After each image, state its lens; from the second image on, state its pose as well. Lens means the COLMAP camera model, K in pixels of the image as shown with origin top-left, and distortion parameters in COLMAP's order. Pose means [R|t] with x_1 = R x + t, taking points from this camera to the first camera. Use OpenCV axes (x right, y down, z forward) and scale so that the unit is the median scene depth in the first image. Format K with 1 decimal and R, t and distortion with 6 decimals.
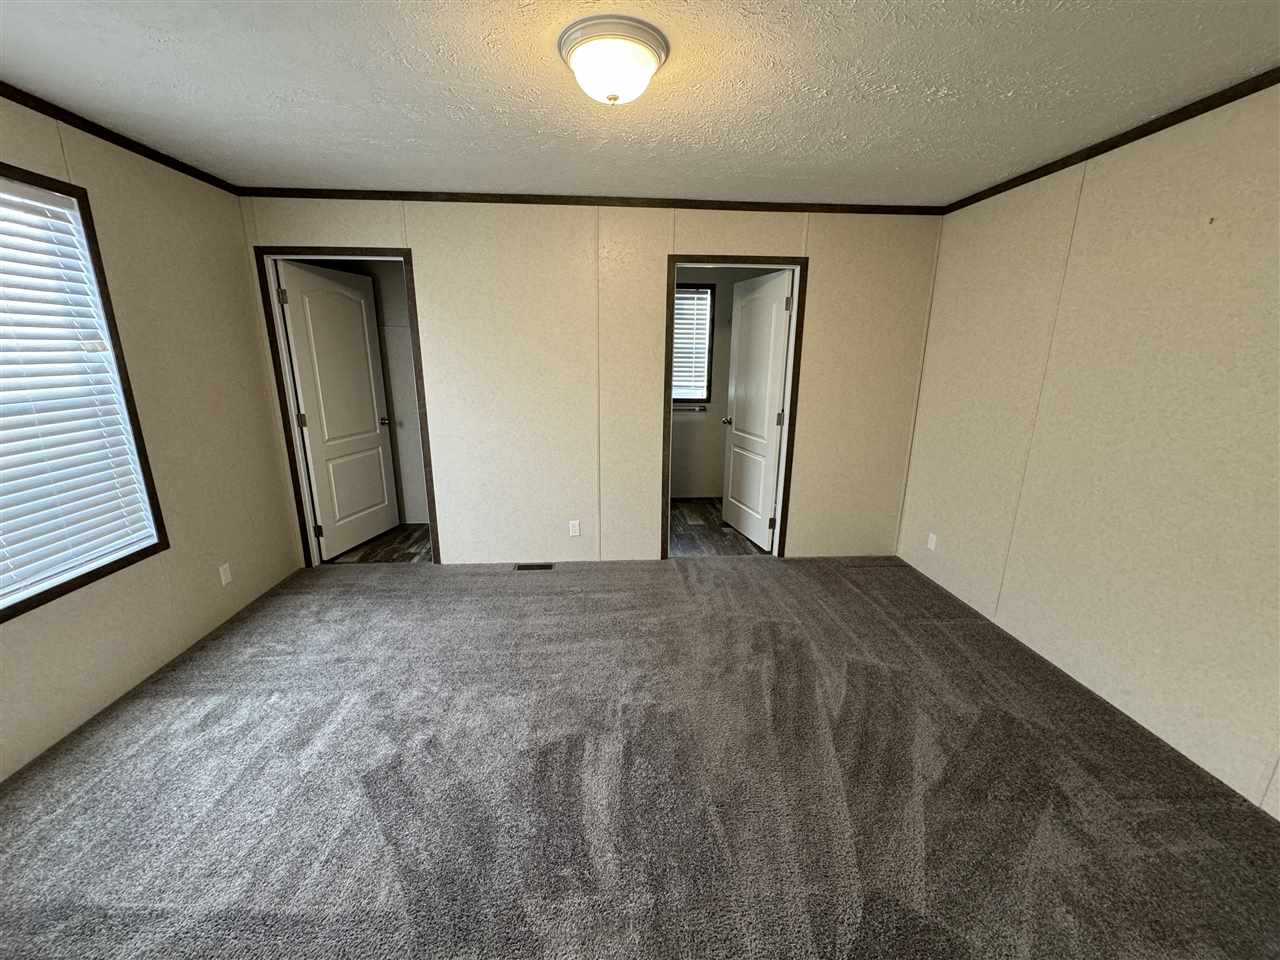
lens RADIAL K [[507.6, 0, 639.7], [0, 507.6, 479.6], [0, 0, 1]] dist [-0.009015, 0.001247]
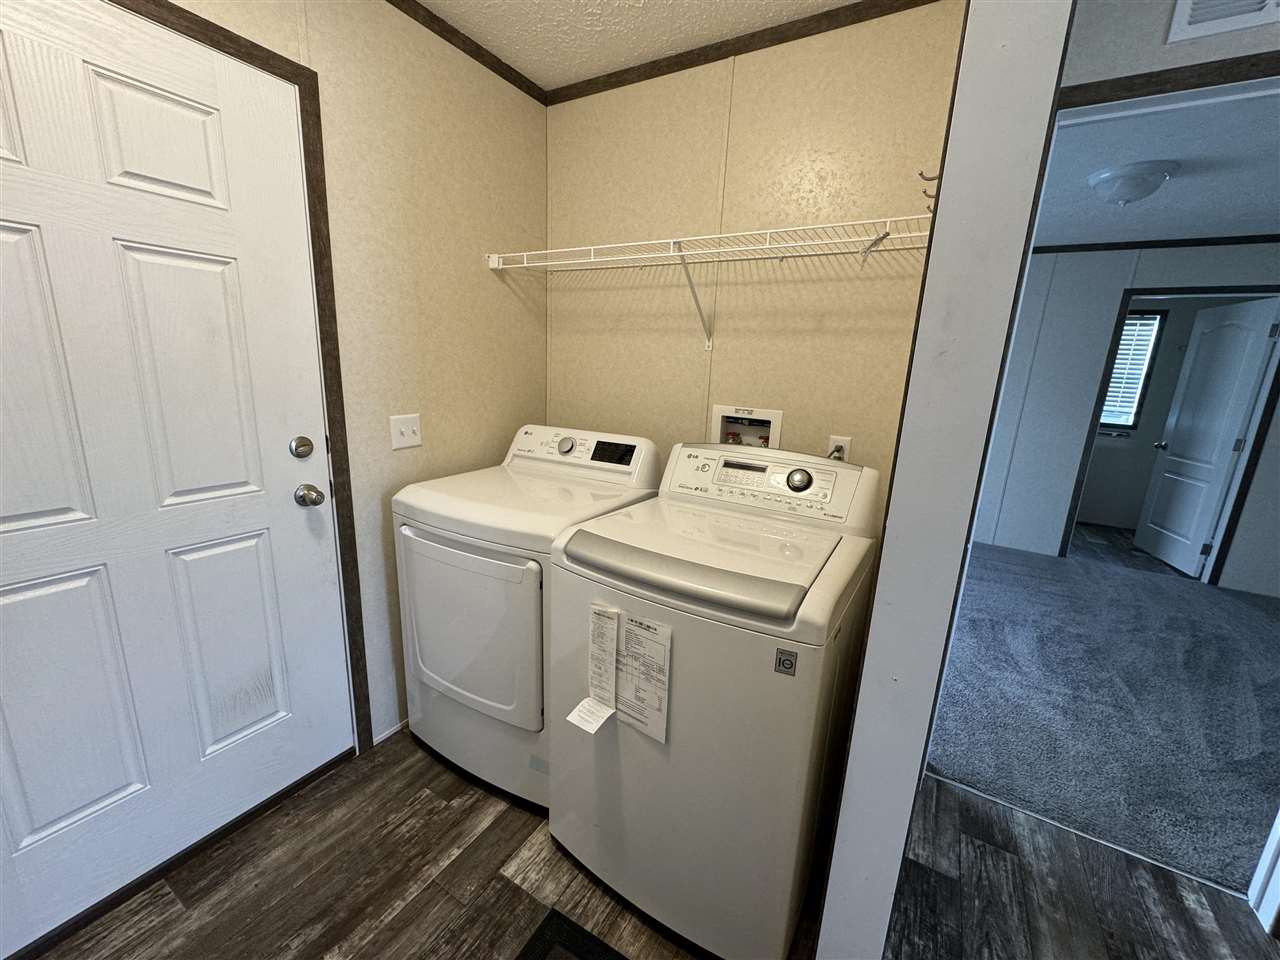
lens RADIAL K [[507.6, 0, 634.3], [0, 507.6, 479.1], [0, 0, 1]] dist [-0.009015, 0.001247]
pose [[0.811487, 0.159090, -0.562298, -0.128334], [-0.183378, 0.982950, 0.013461, 0.159788], [0.554852, 0.092189, 0.826825, -0.493869]]
